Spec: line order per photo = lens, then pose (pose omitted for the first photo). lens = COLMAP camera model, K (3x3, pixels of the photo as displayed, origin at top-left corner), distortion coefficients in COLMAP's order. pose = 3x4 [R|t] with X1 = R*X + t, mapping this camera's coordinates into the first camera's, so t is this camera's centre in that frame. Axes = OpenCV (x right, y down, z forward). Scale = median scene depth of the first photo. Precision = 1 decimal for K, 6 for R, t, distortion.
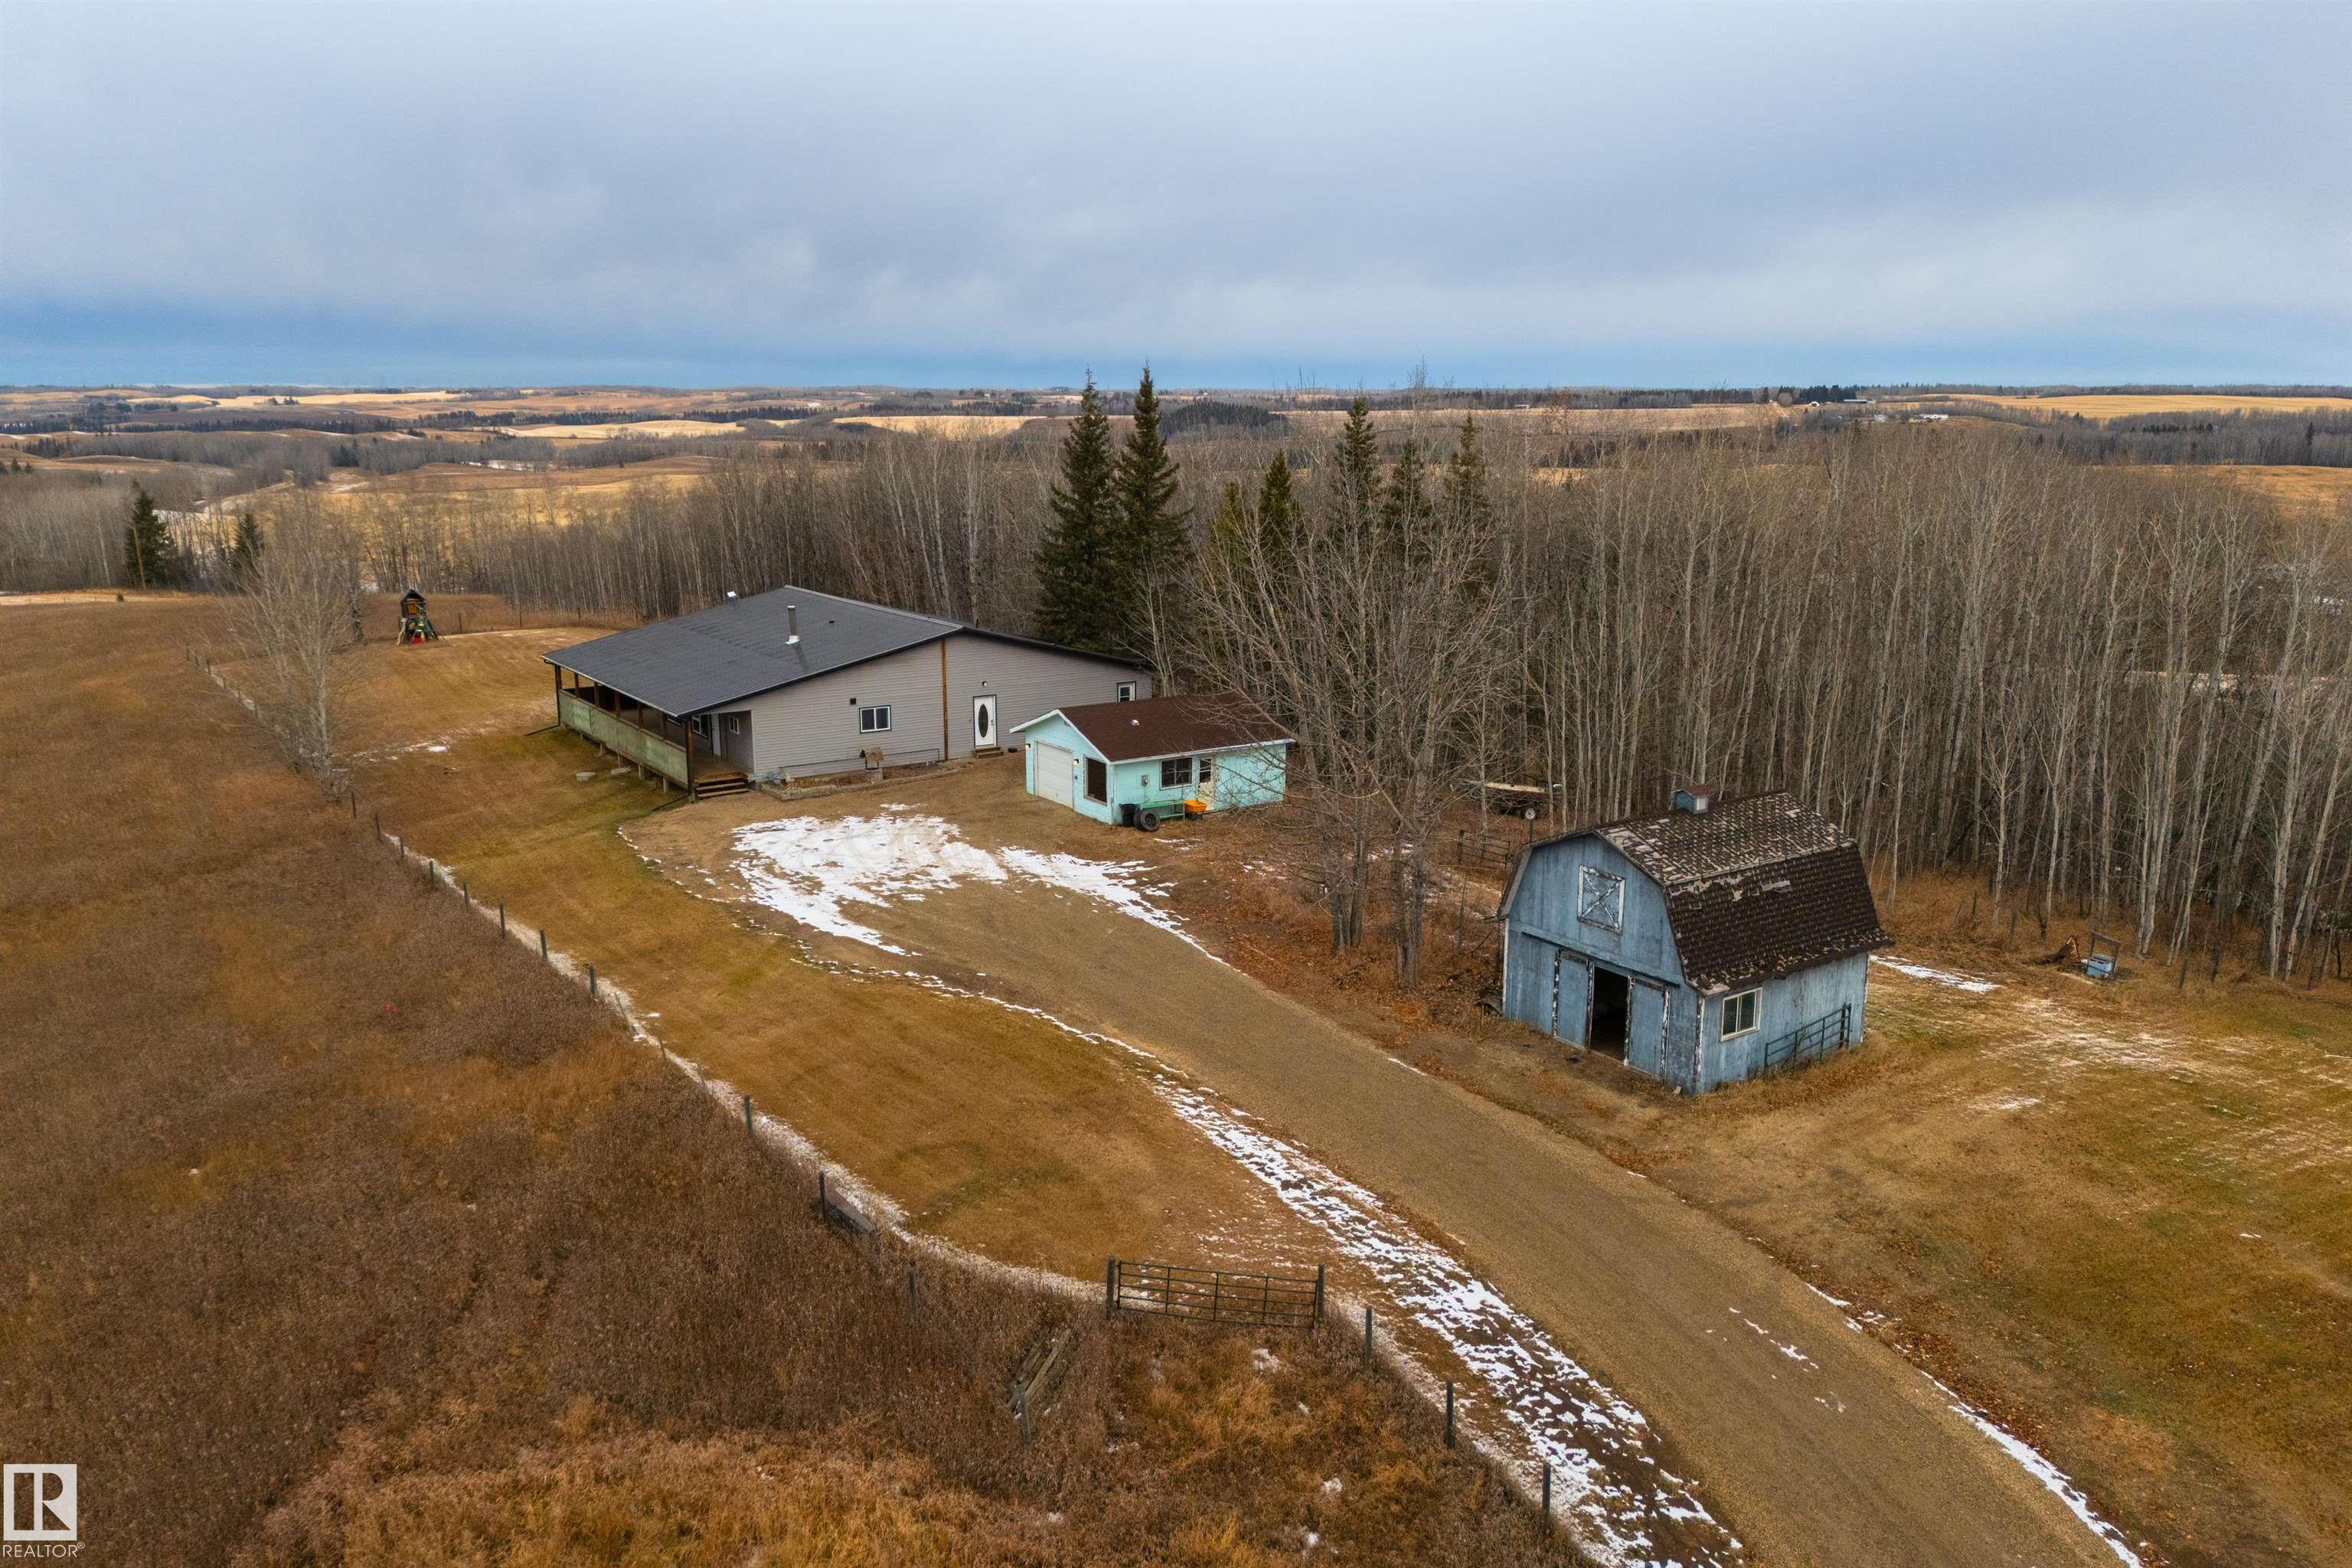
lens RADIAL K [[1761.6, 0, 1176.0], [0, 1761.6, 784.0], [0, 0, 1]] dist [0.050860, -0.073914]
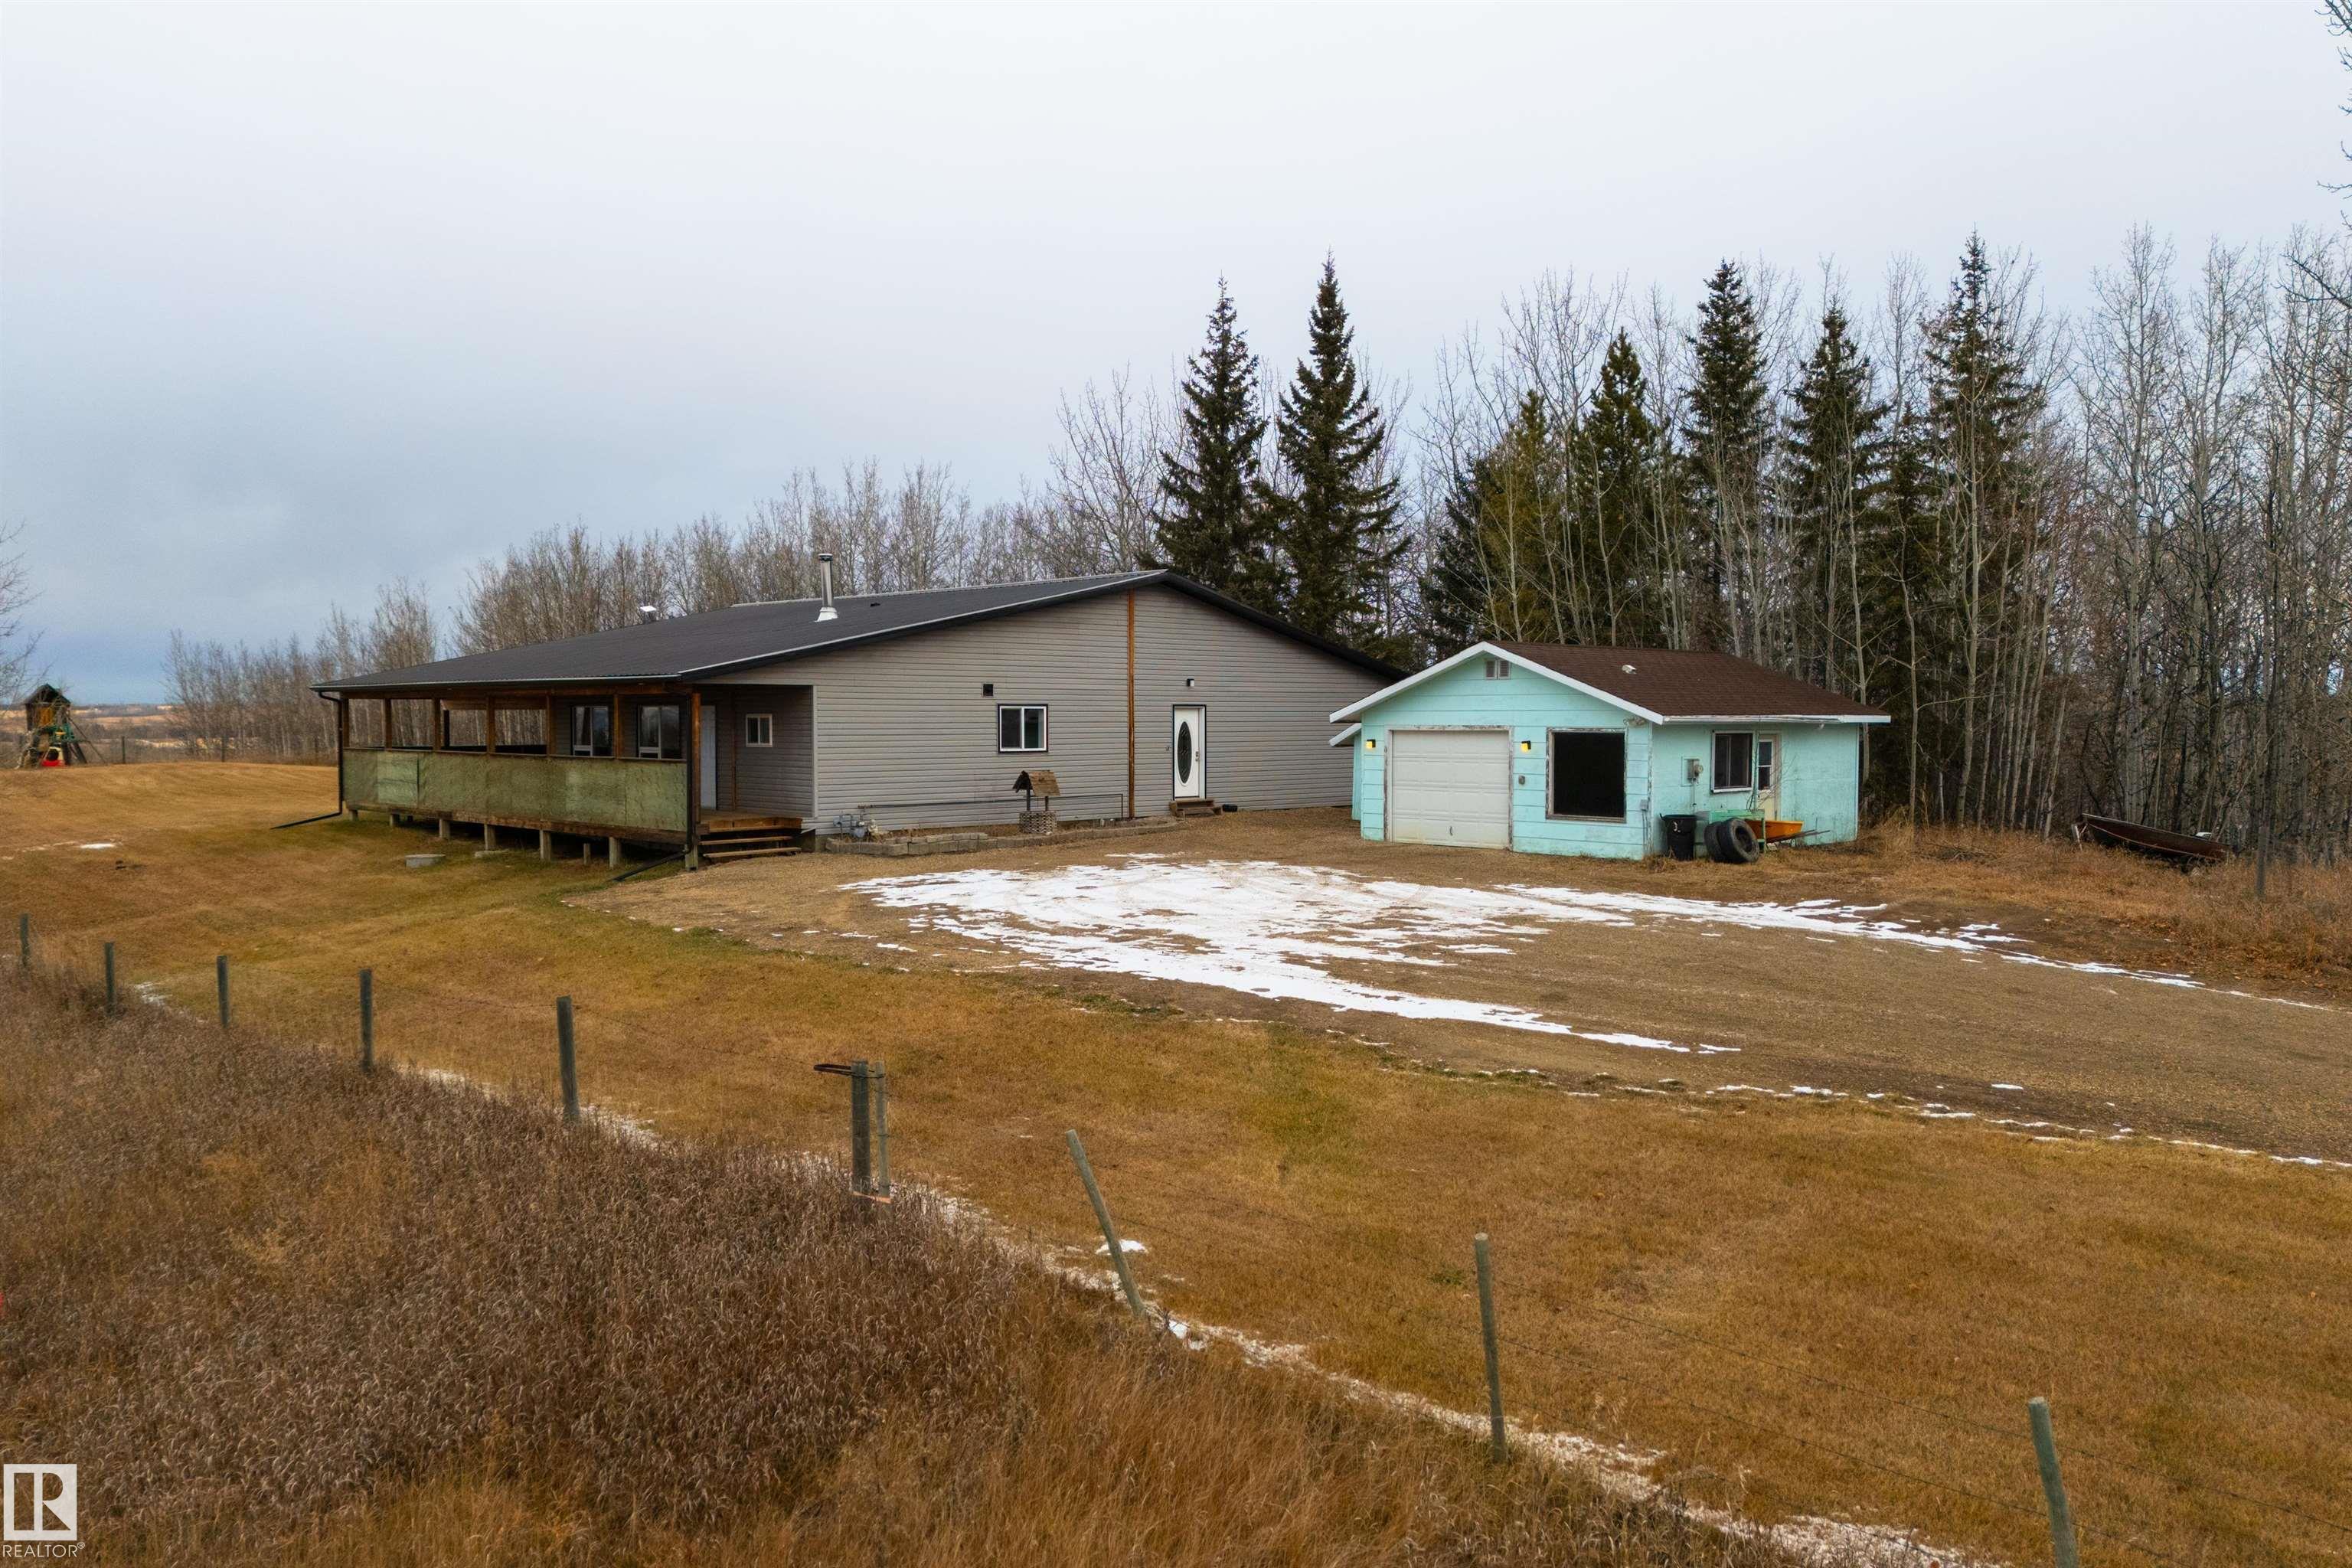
lens RADIAL K [[1761.6, 0, 1176.0], [0, 1761.6, 784.0], [0, 0, 1]] dist [0.050860, -0.073914]
pose [[0.984837, -0.010006, 0.173191, -0.243972], [0.040156, 0.984371, -0.171468, 0.080387], [-0.168769, 0.175823, 0.969847, 0.547612]]
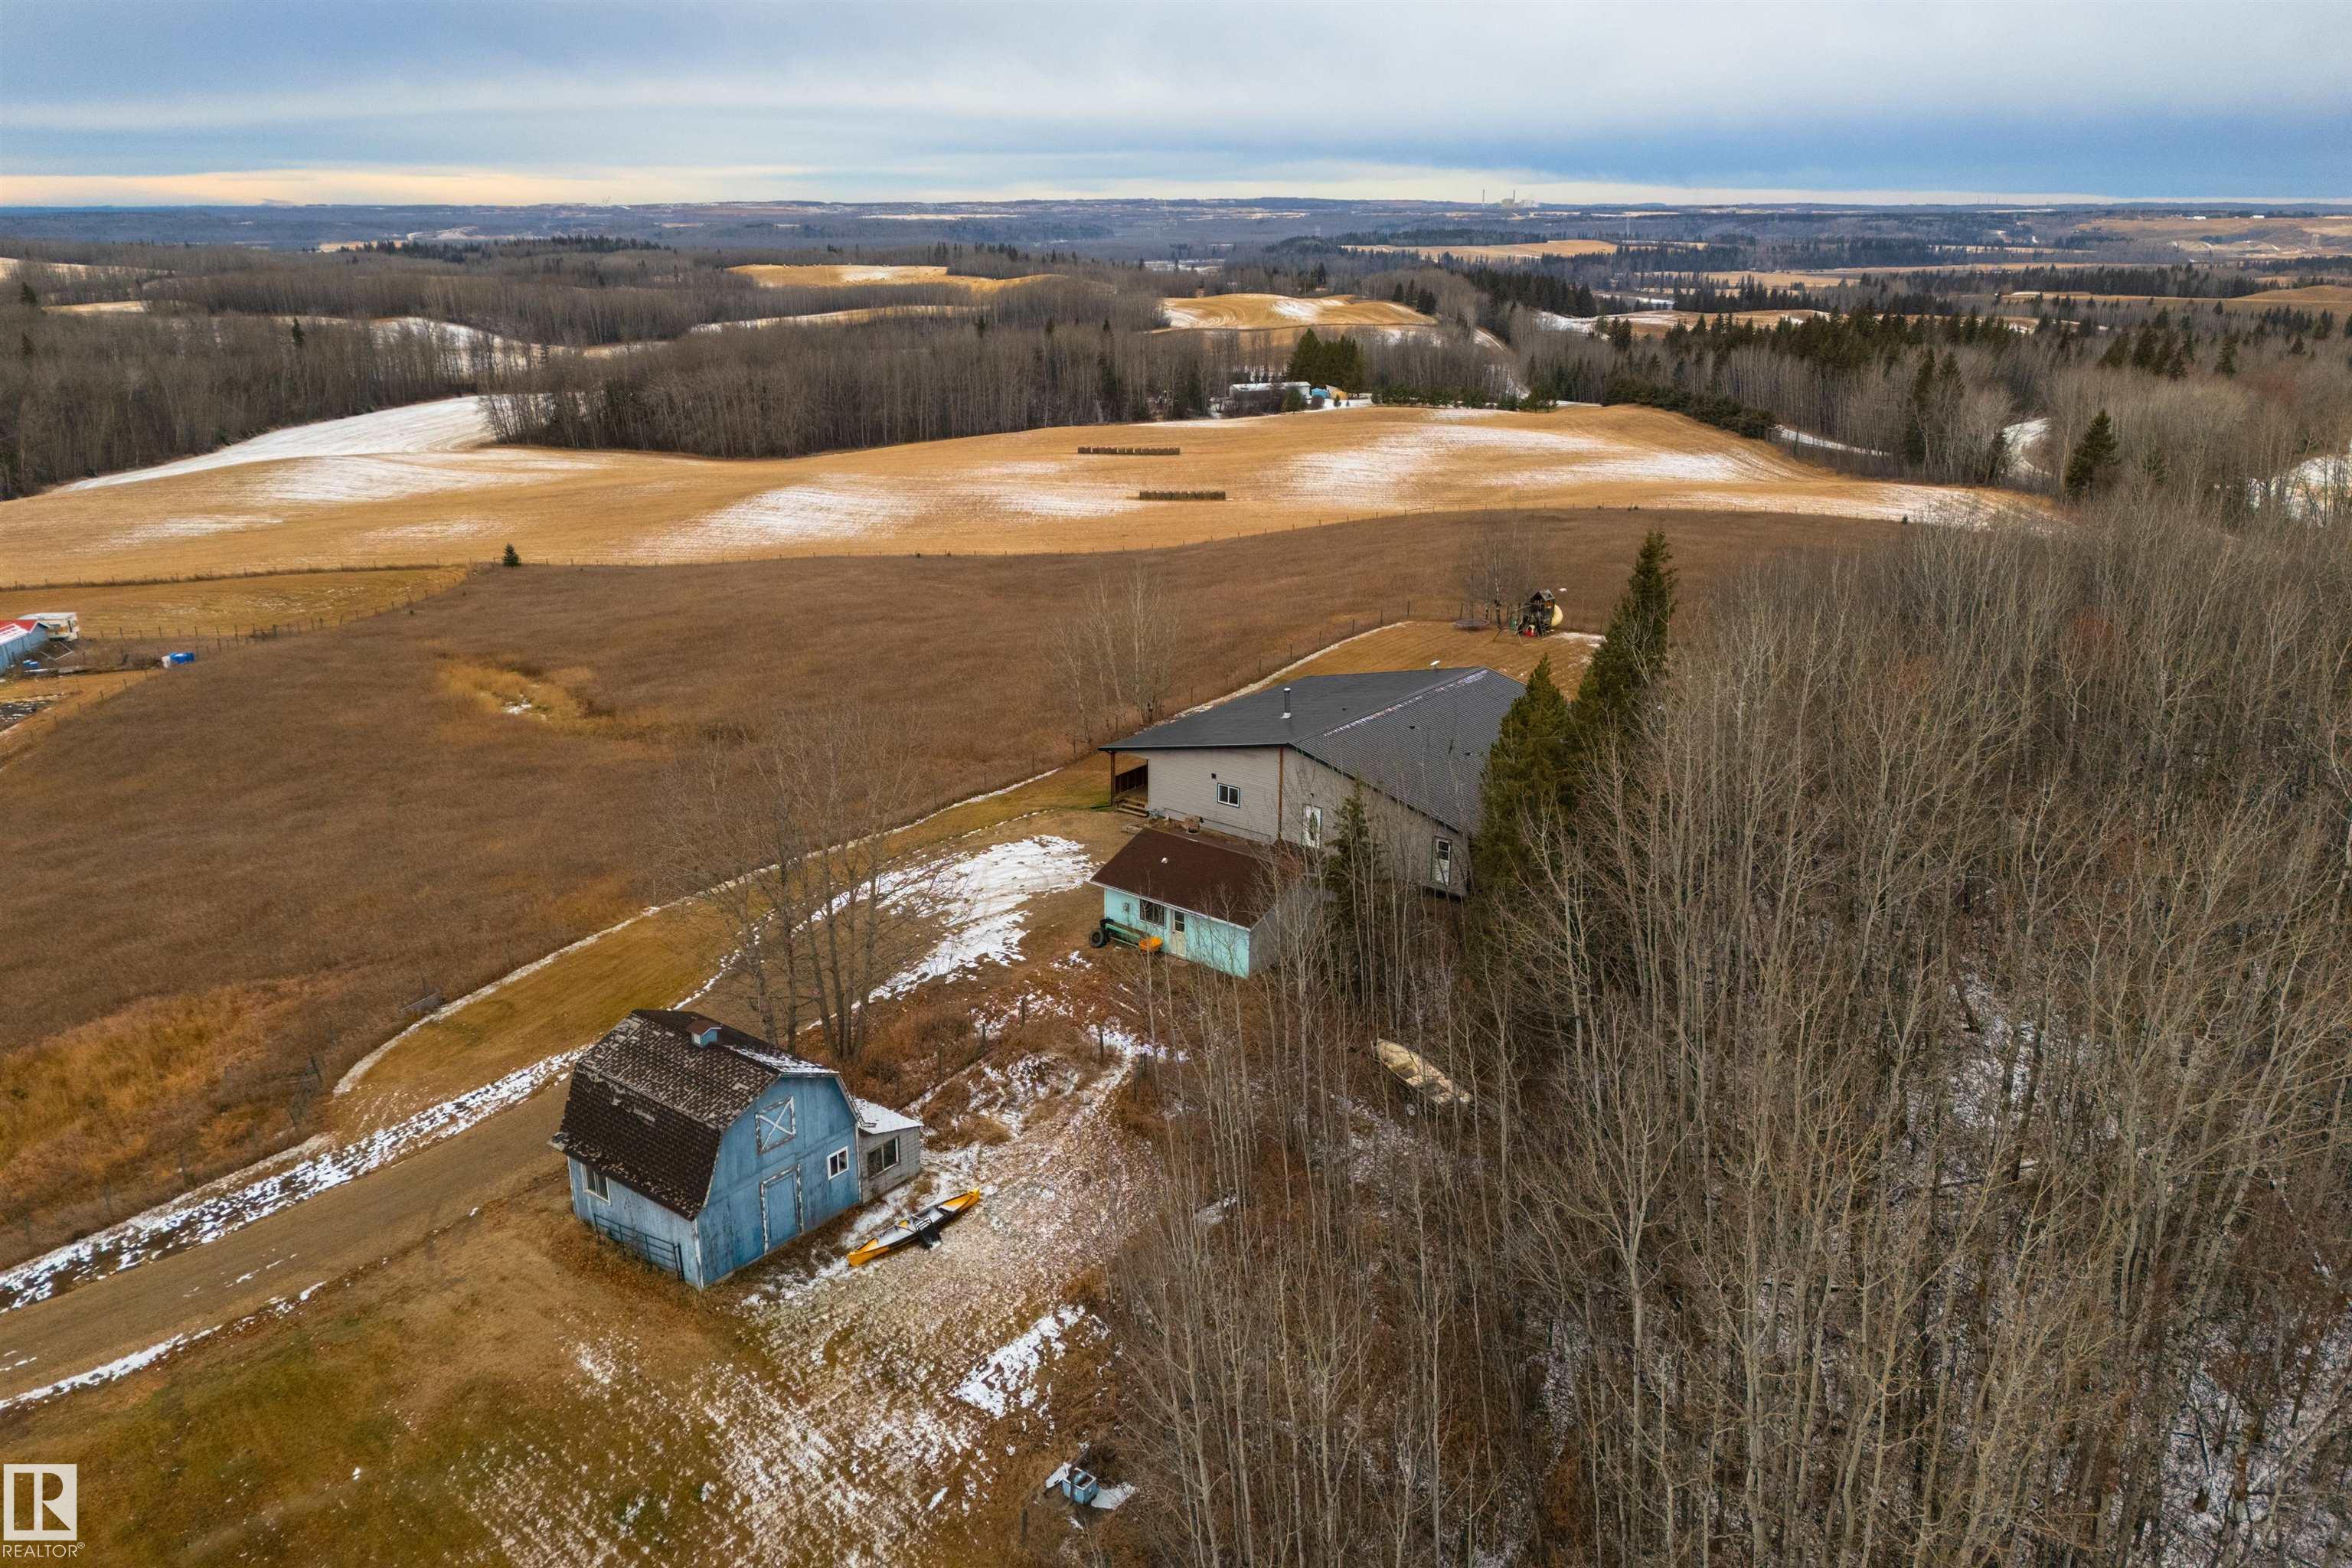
lens RADIAL K [[1761.6, 0, 1176.0], [0, 1761.6, 784.0], [0, 0, 1]] dist [0.050860, -0.073914]
pose [[0.304132, 0.297699, -0.904919, 1.038375], [-0.209612, 0.947549, 0.241275, -0.373412], [0.929283, 0.116302, 0.350581, 0.605114]]
